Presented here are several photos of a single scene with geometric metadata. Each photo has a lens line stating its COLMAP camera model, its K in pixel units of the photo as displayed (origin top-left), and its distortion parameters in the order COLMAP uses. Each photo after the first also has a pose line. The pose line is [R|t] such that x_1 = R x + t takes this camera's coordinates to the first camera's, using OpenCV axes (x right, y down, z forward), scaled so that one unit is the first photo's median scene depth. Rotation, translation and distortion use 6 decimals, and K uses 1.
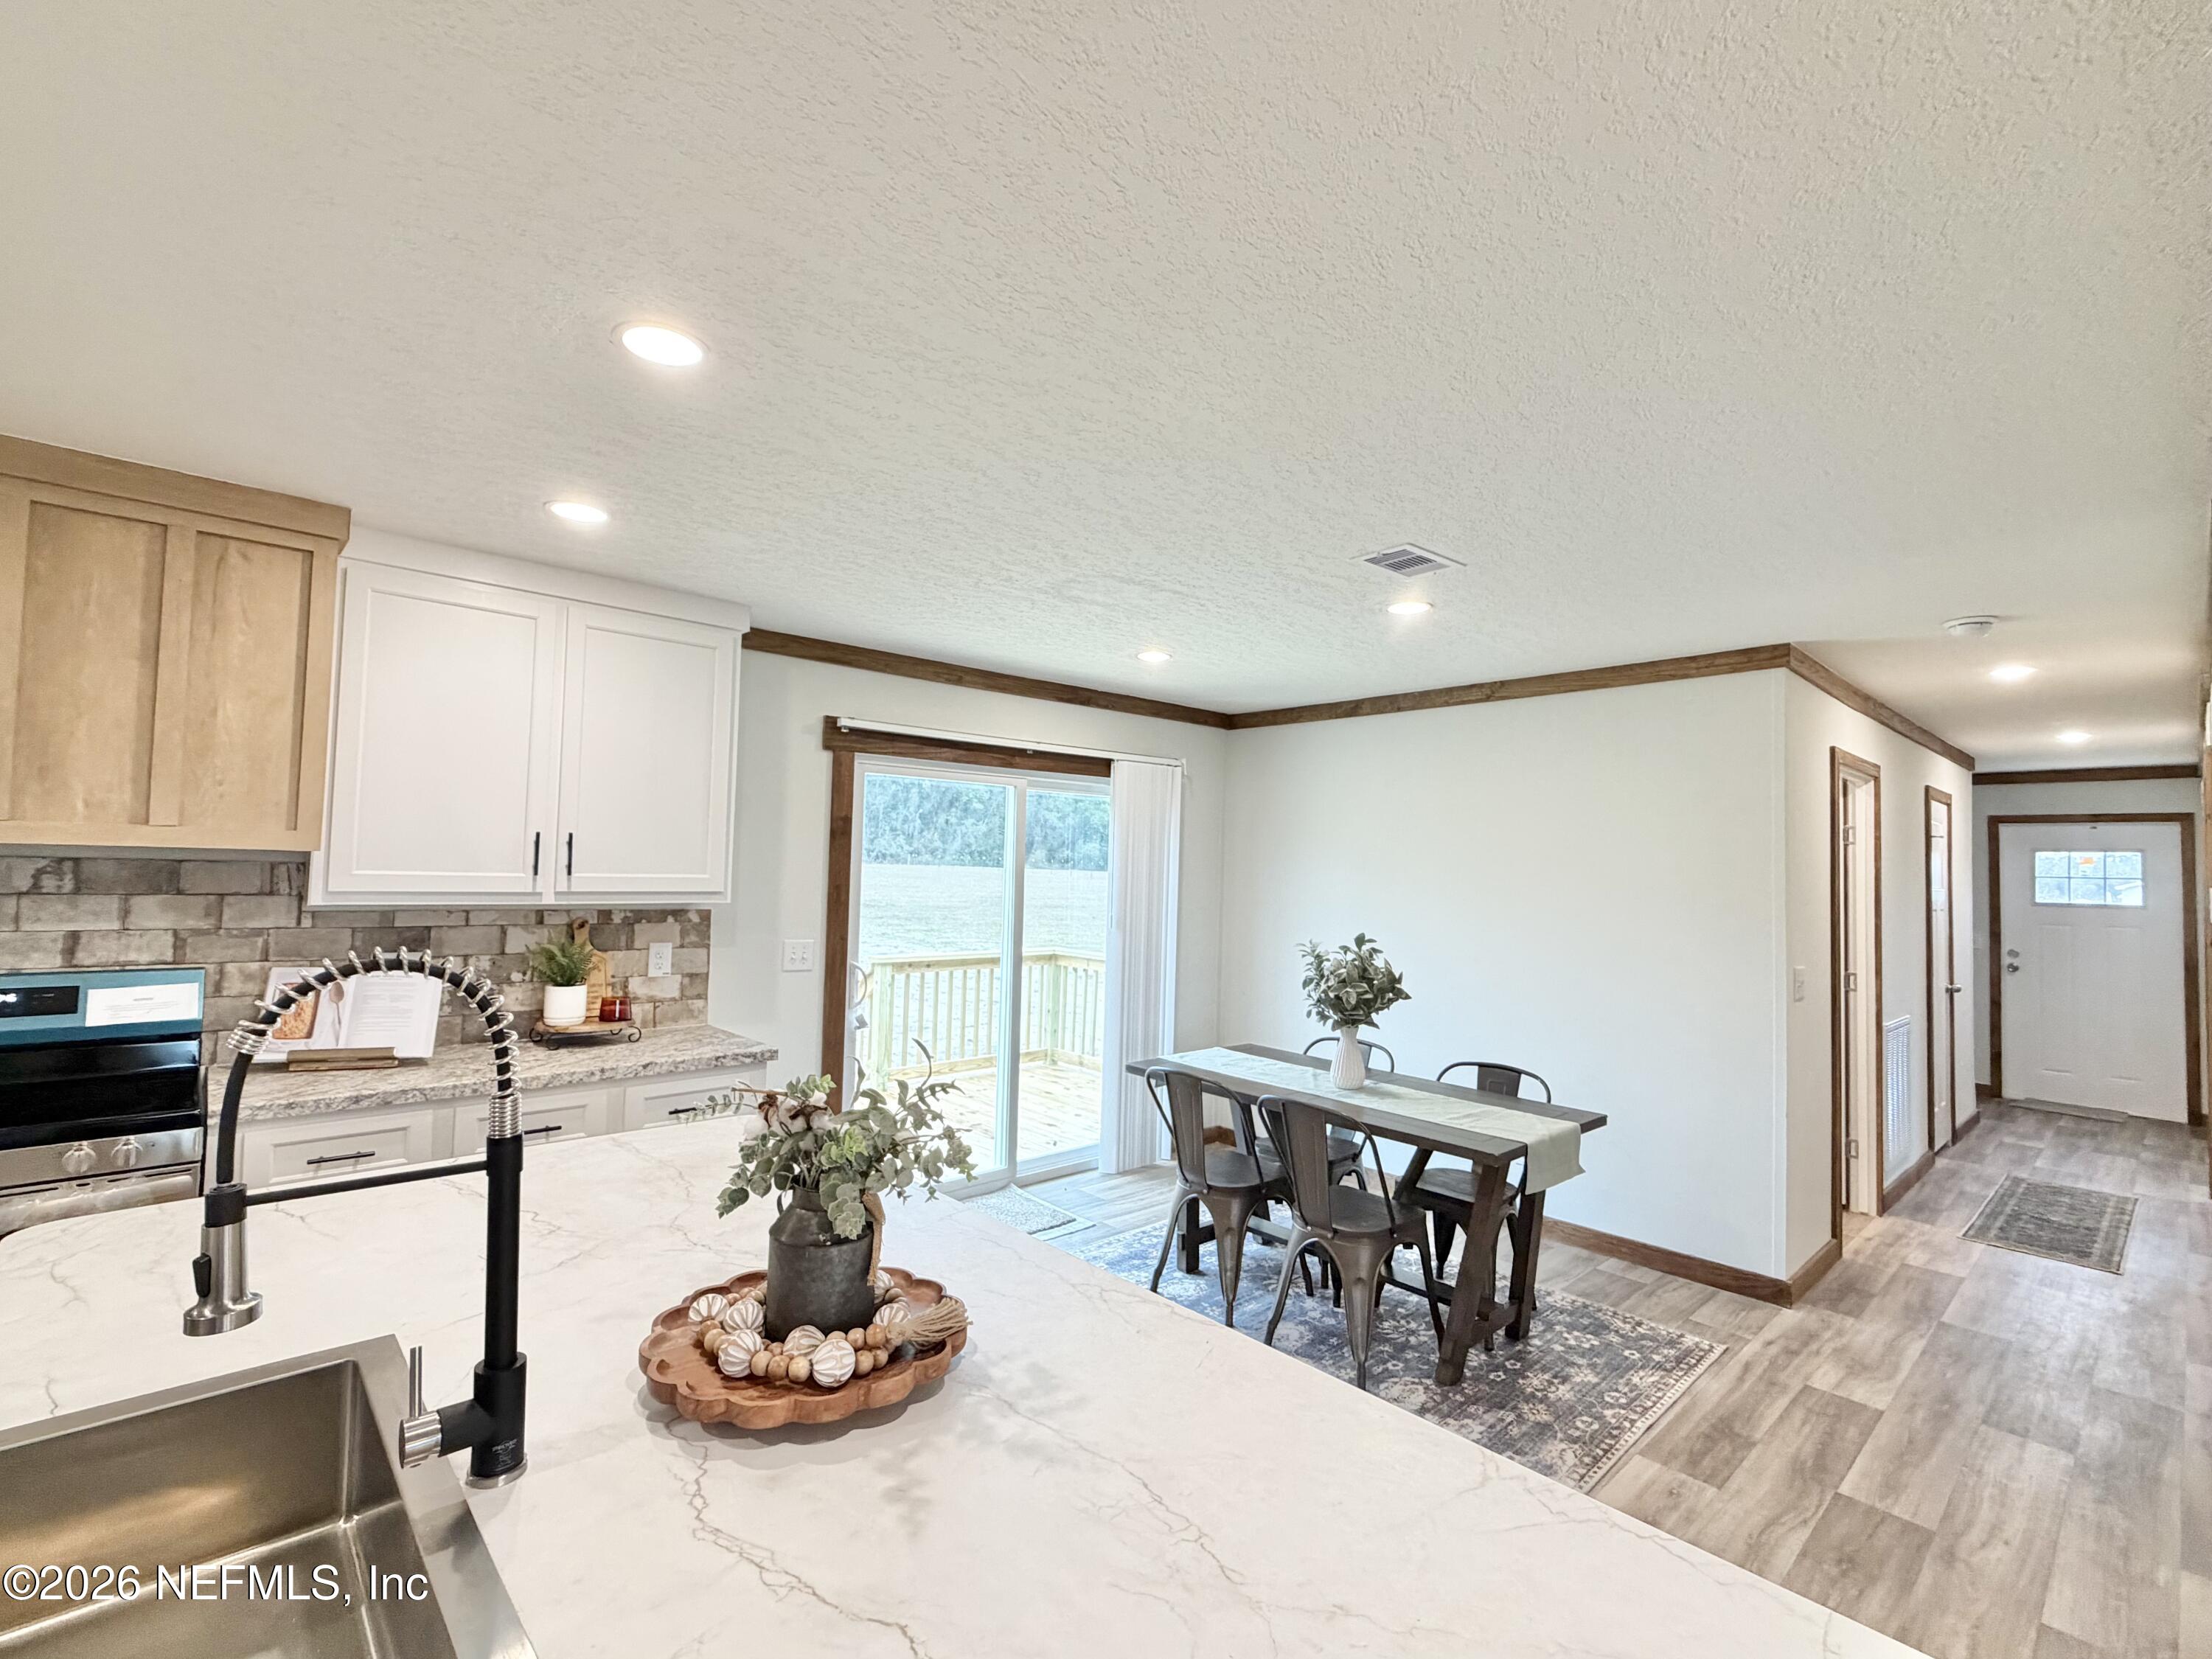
lens RADIAL K [[991.7, 0, 1106.0], [0, 991.7, 829.5], [0, 0, 1]] dist [-0.002338, -0.000282]
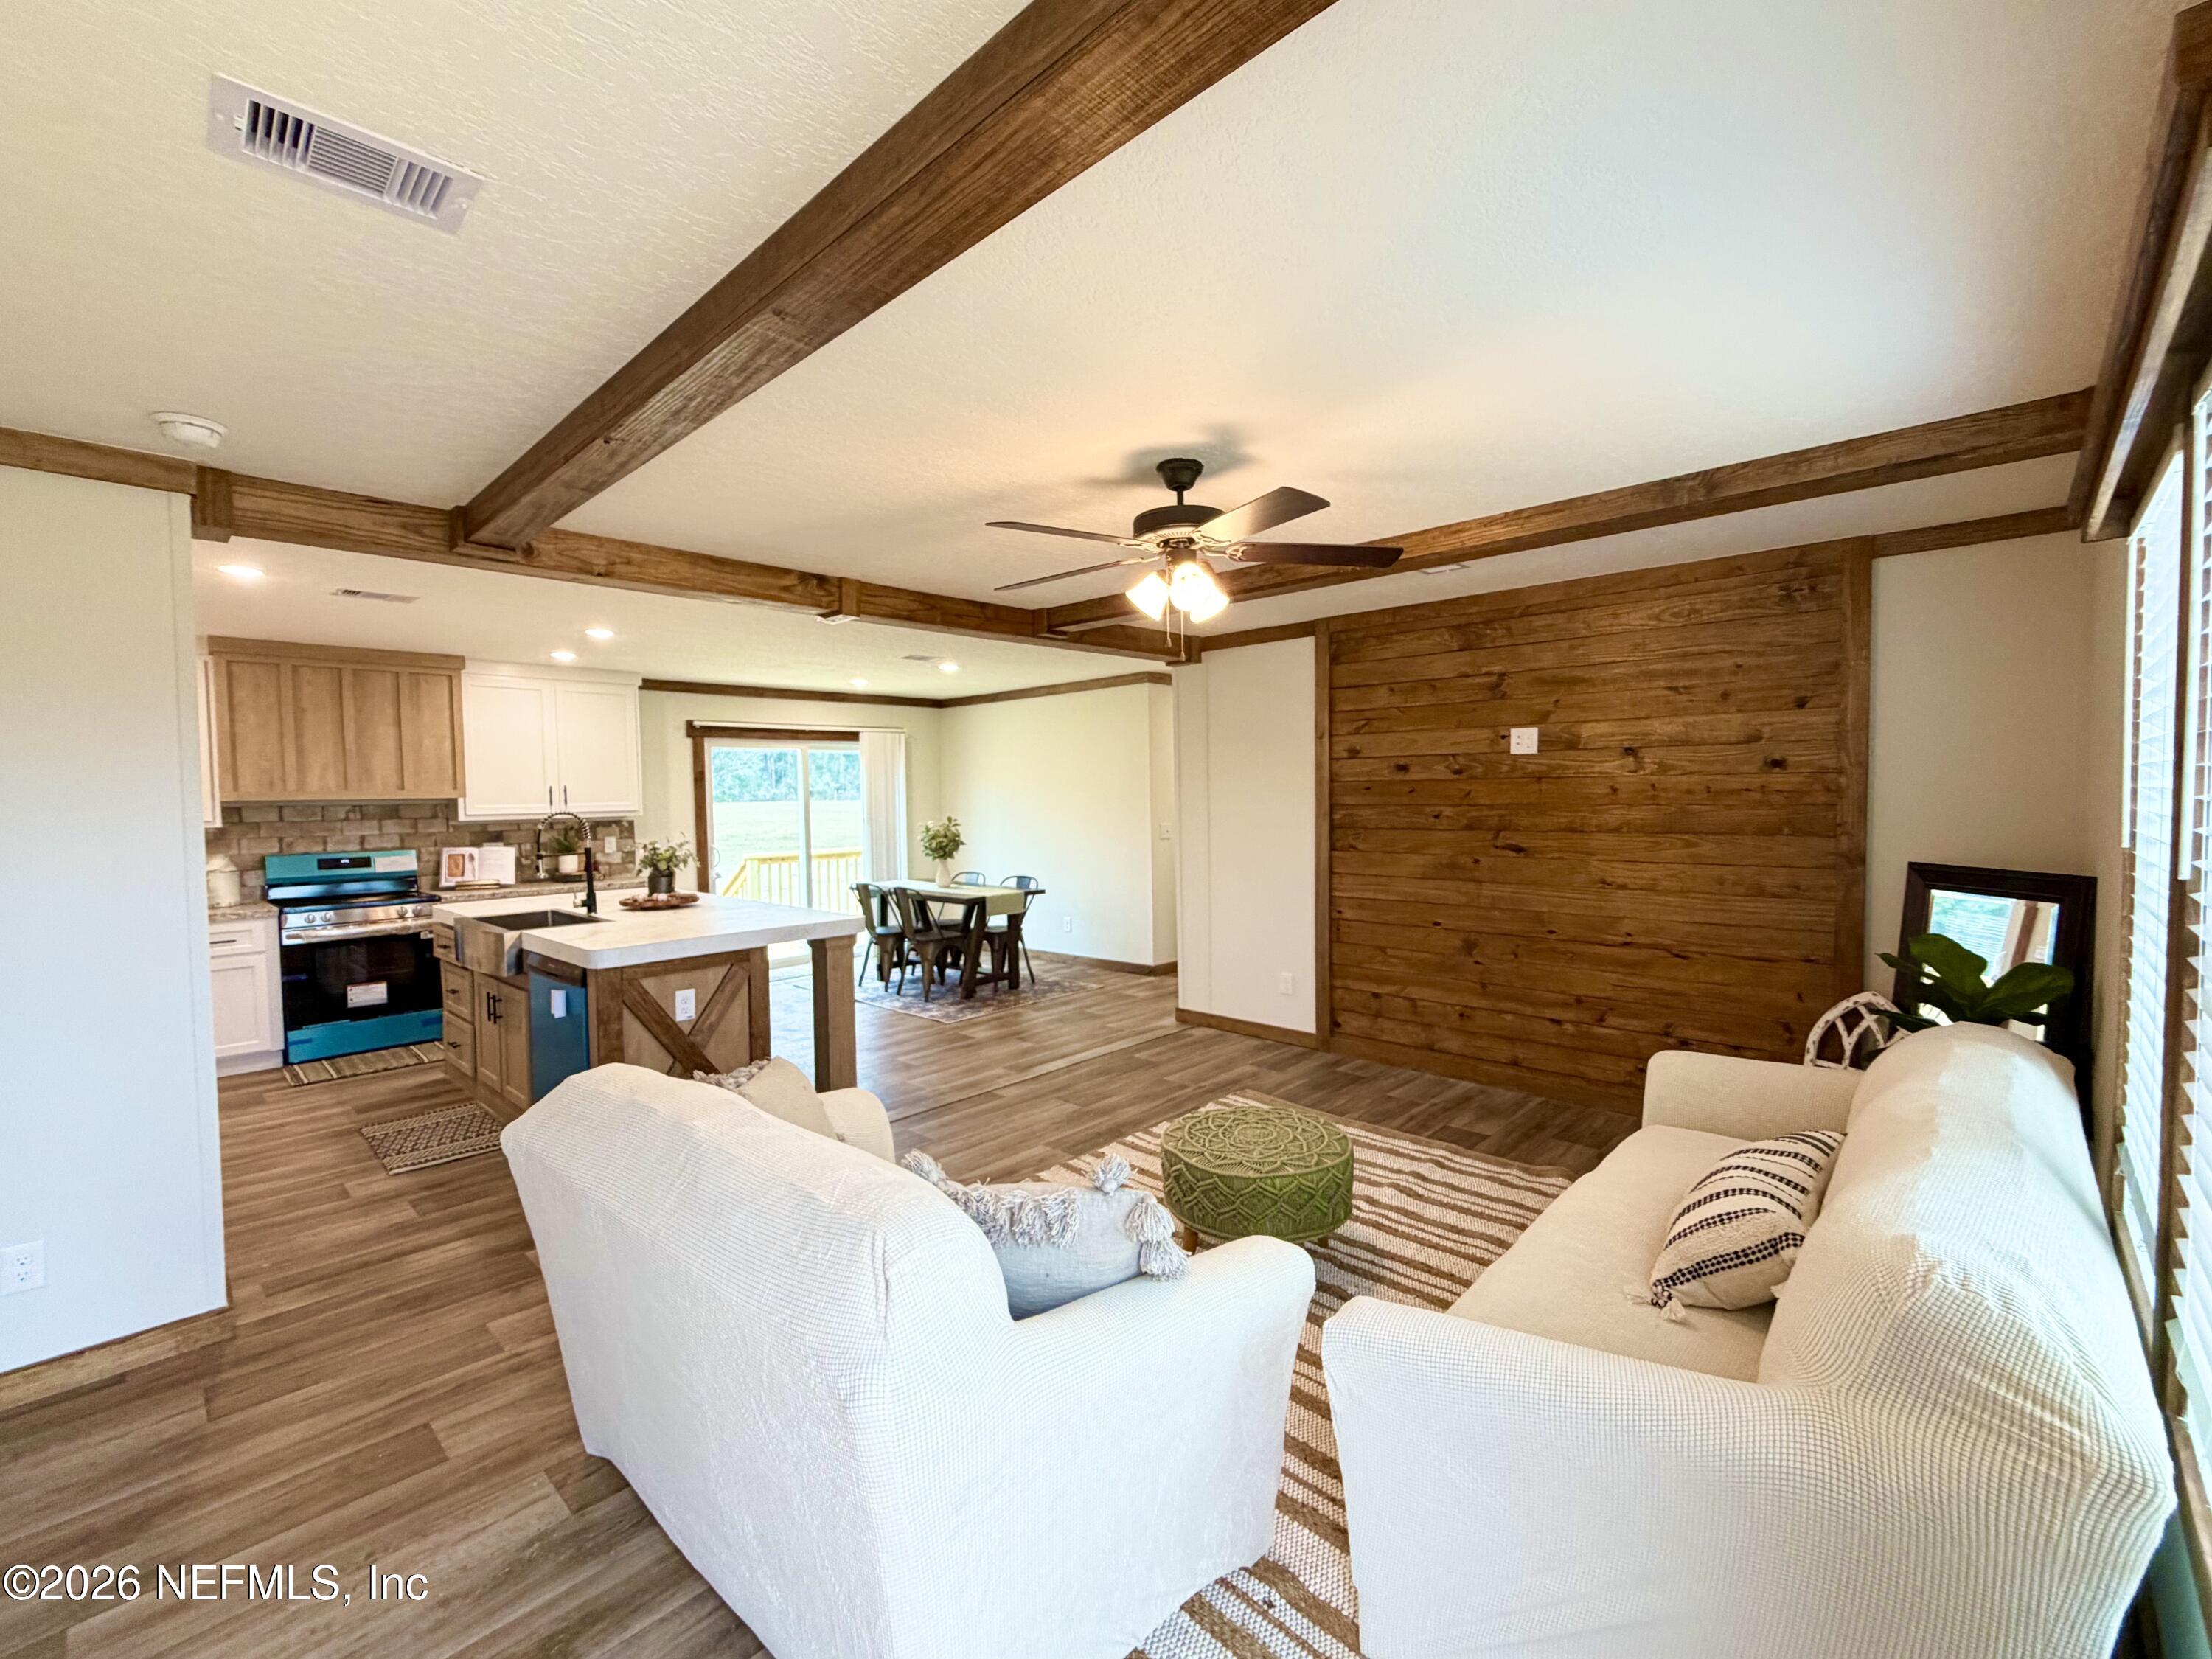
lens RADIAL K [[950.2, 0, 1106.0], [0, 950.2, 829.5], [0, 0, 1]] dist [0.000326, -0.000347]
pose [[0.996169, -0.047464, 0.073442, 0.514375], [0.041733, 0.996104, 0.077690, -0.013861], [-0.076843, -0.074327, 0.994269, -1.236543]]
